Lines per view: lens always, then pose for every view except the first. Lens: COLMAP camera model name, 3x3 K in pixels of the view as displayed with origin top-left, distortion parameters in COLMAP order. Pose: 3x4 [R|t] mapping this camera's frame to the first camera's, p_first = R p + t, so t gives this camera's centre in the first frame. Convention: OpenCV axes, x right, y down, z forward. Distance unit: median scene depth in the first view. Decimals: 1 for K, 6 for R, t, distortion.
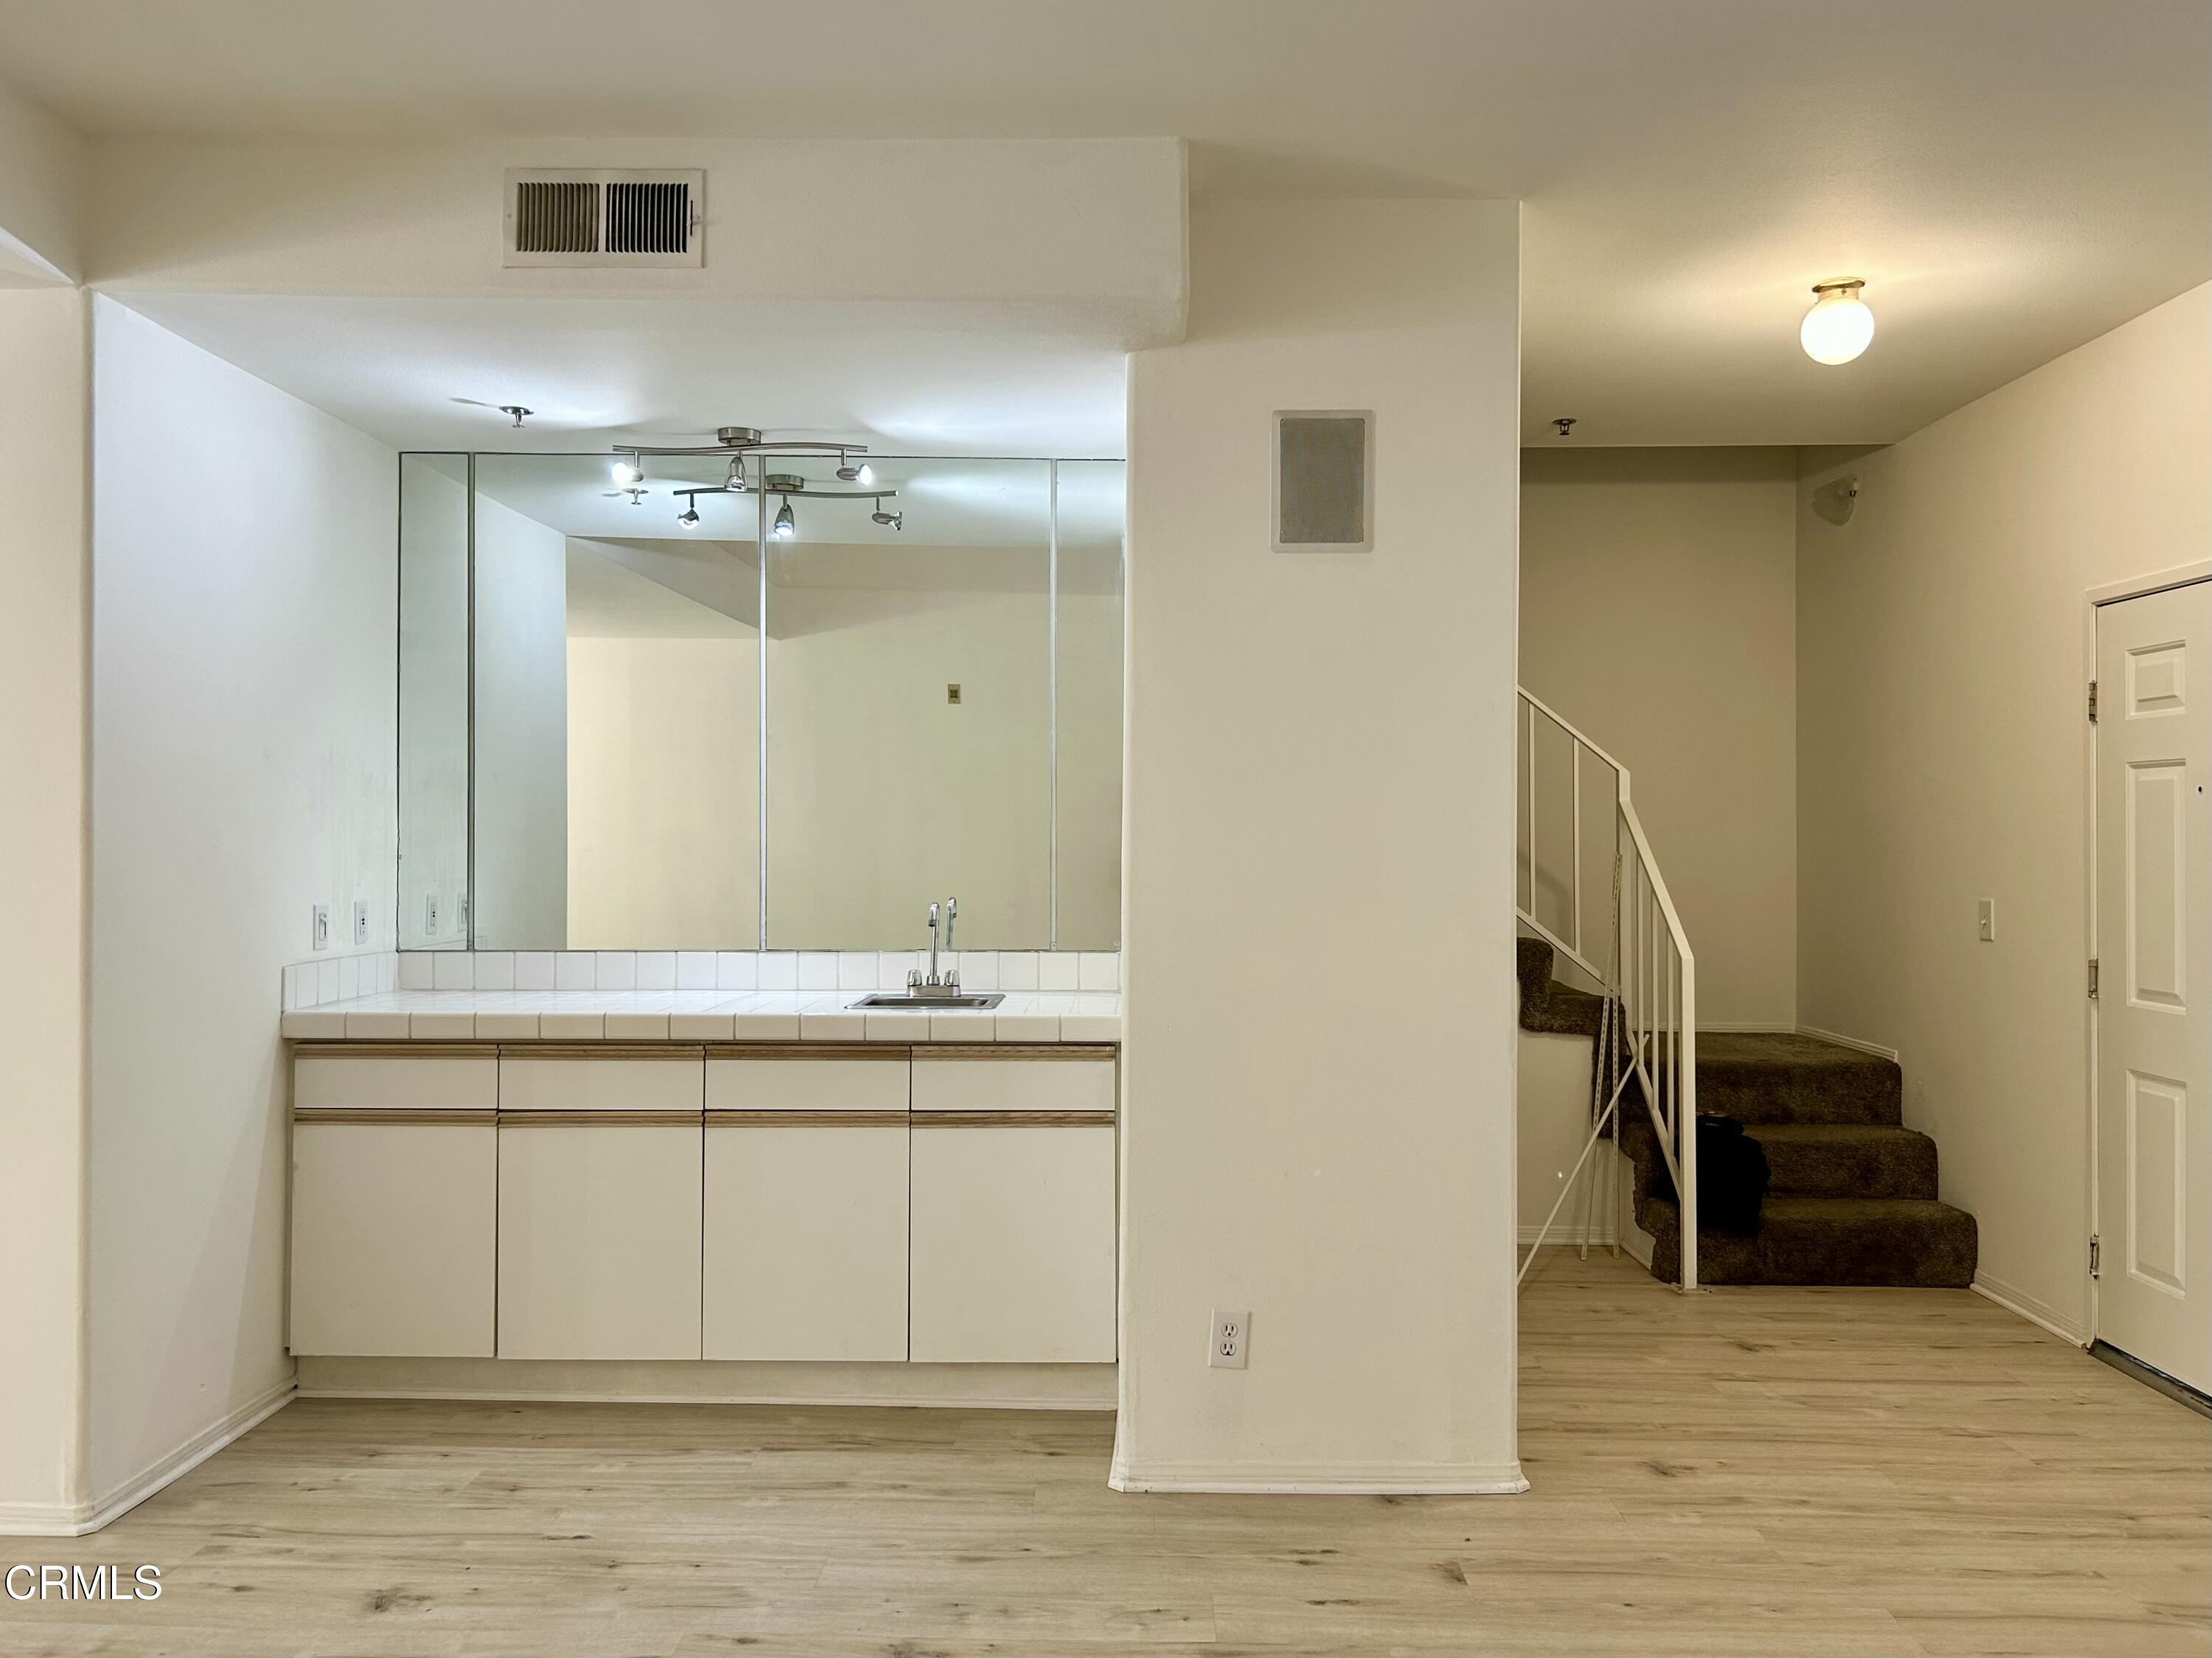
lens RADIAL K [[1746.5, 0, 1109.3], [0, 1746.5, 814.7], [0, 0, 1]] dist [0.038260, -0.025008]
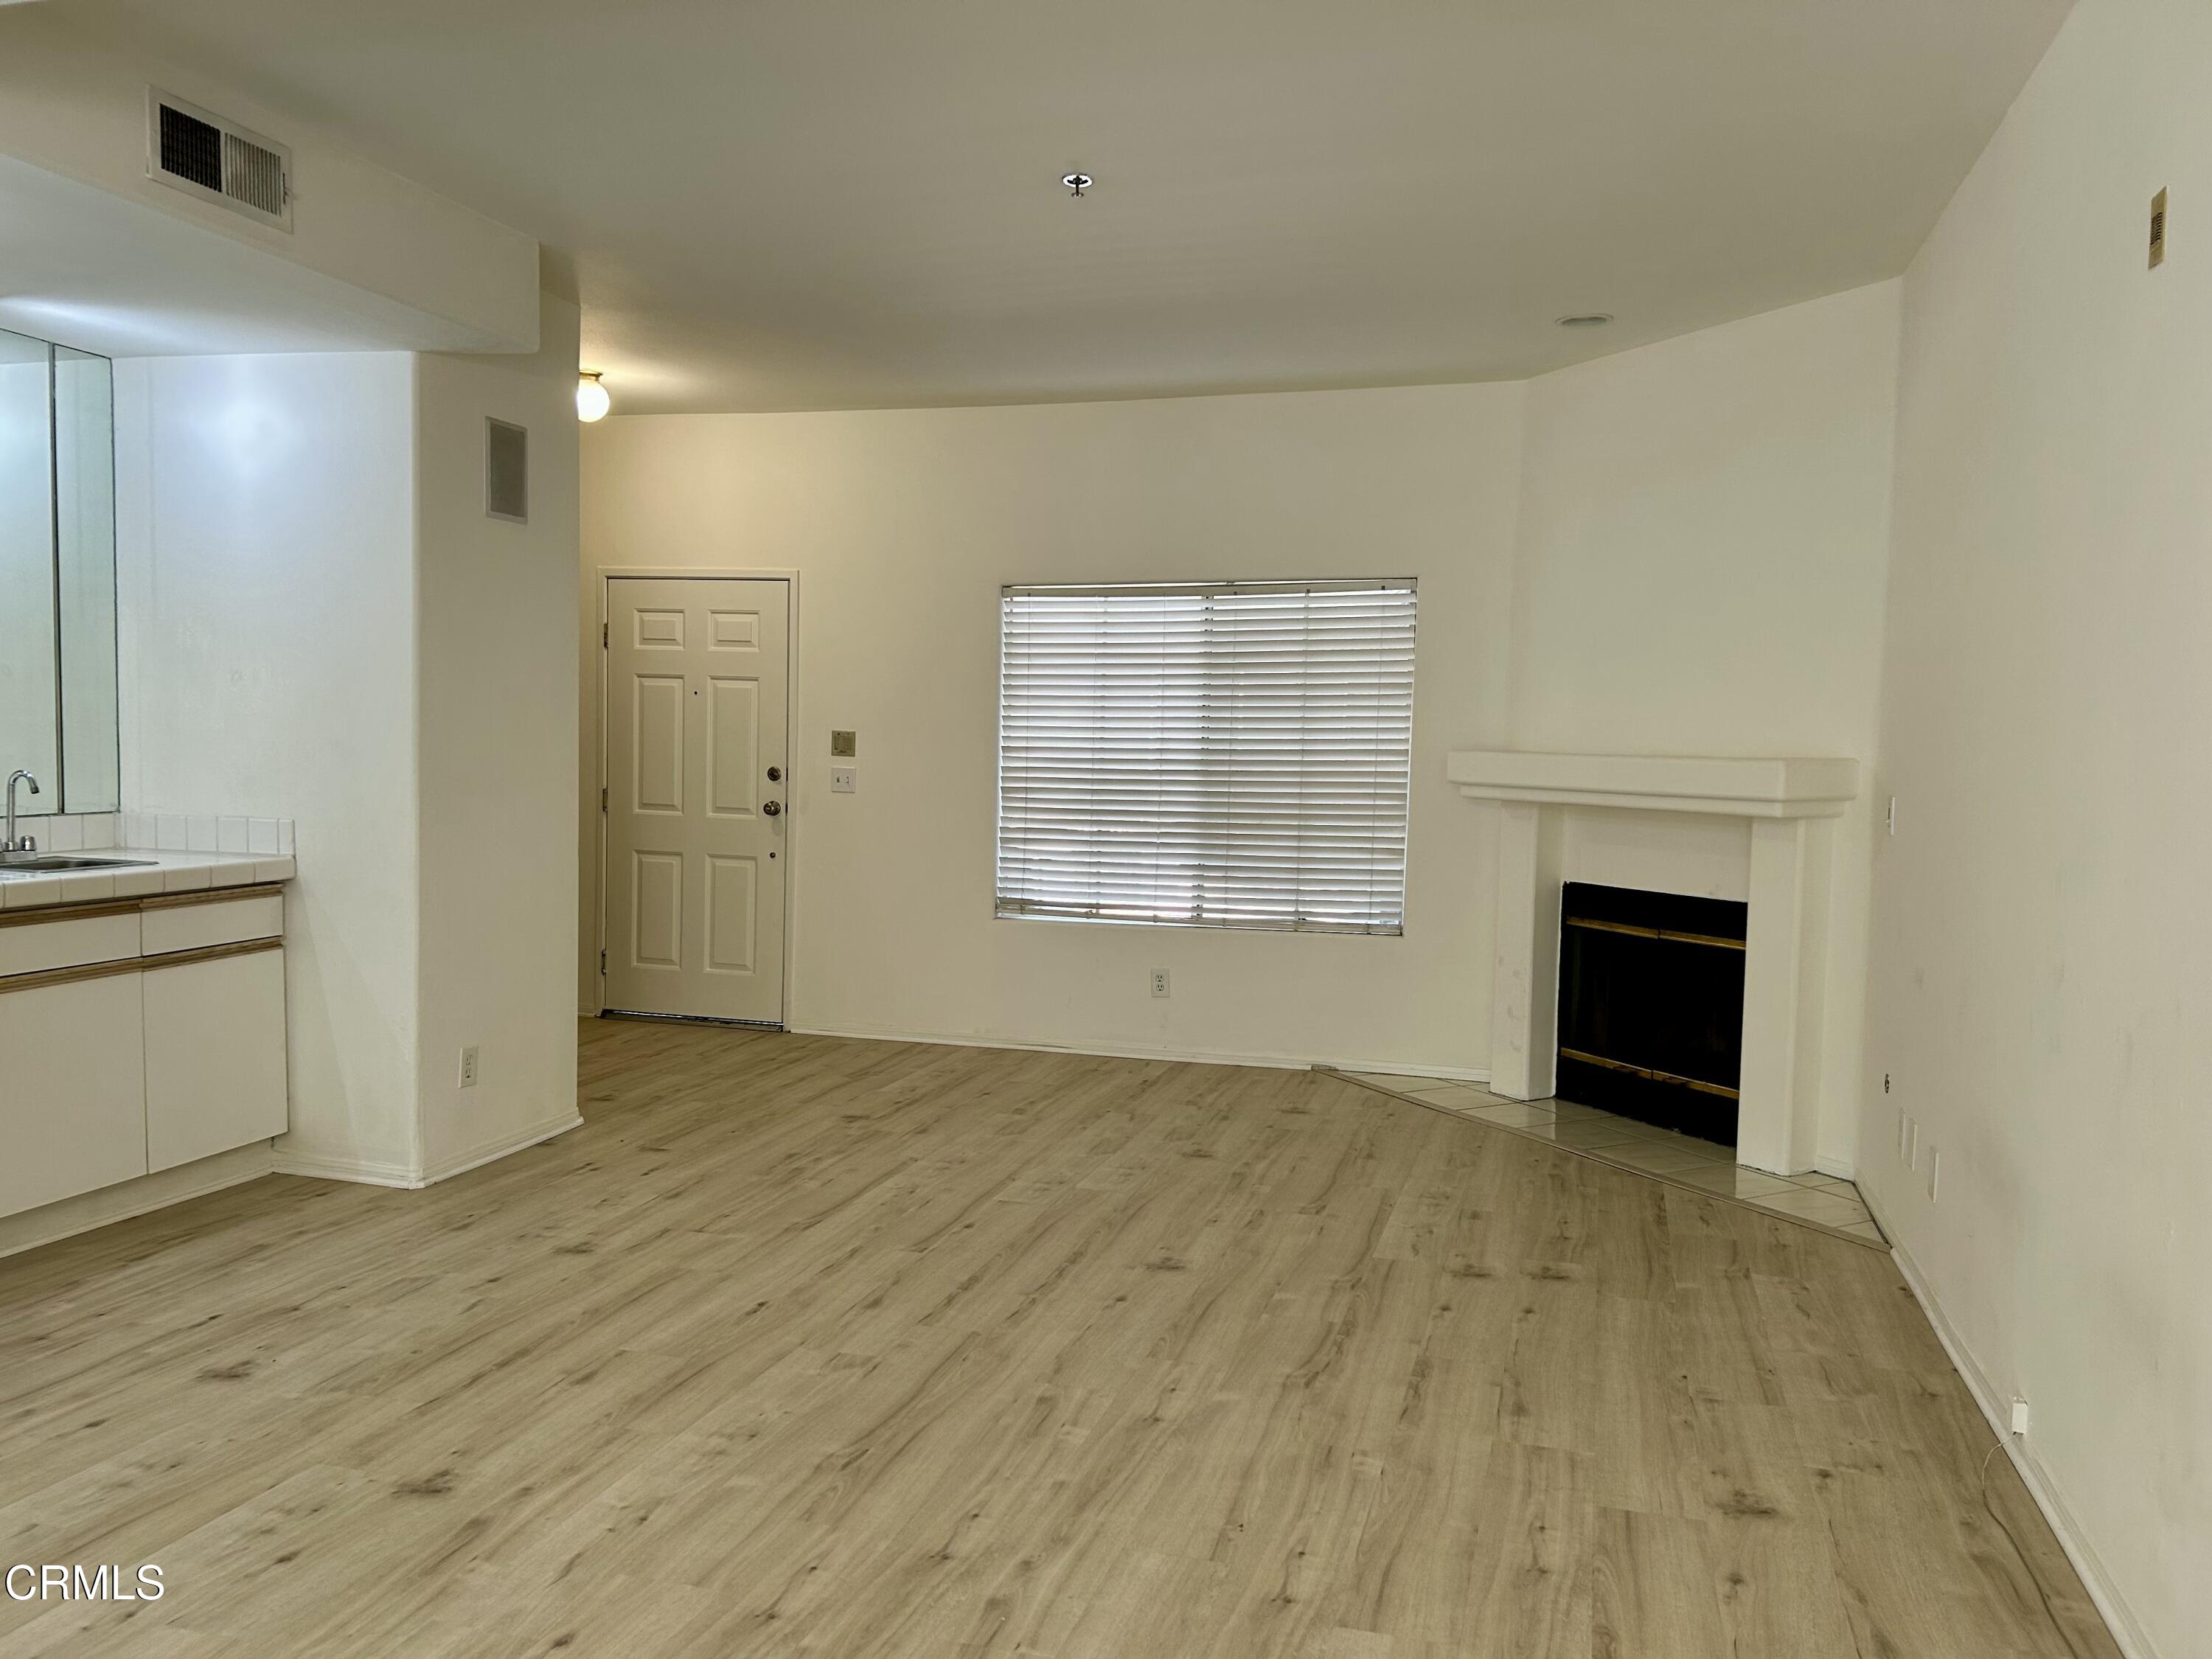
lens RADIAL K [[1670.3, 0, 1103.3], [0, 1670.3, 834.8], [0, 0, 1]] dist [-0.004594, 0.001961]
pose [[0.264057, -0.061632, 0.962536, -1.108054], [-0.030676, 0.996915, 0.072249, -0.005569], [-0.964019, -0.048605, 0.261352, 0.148029]]
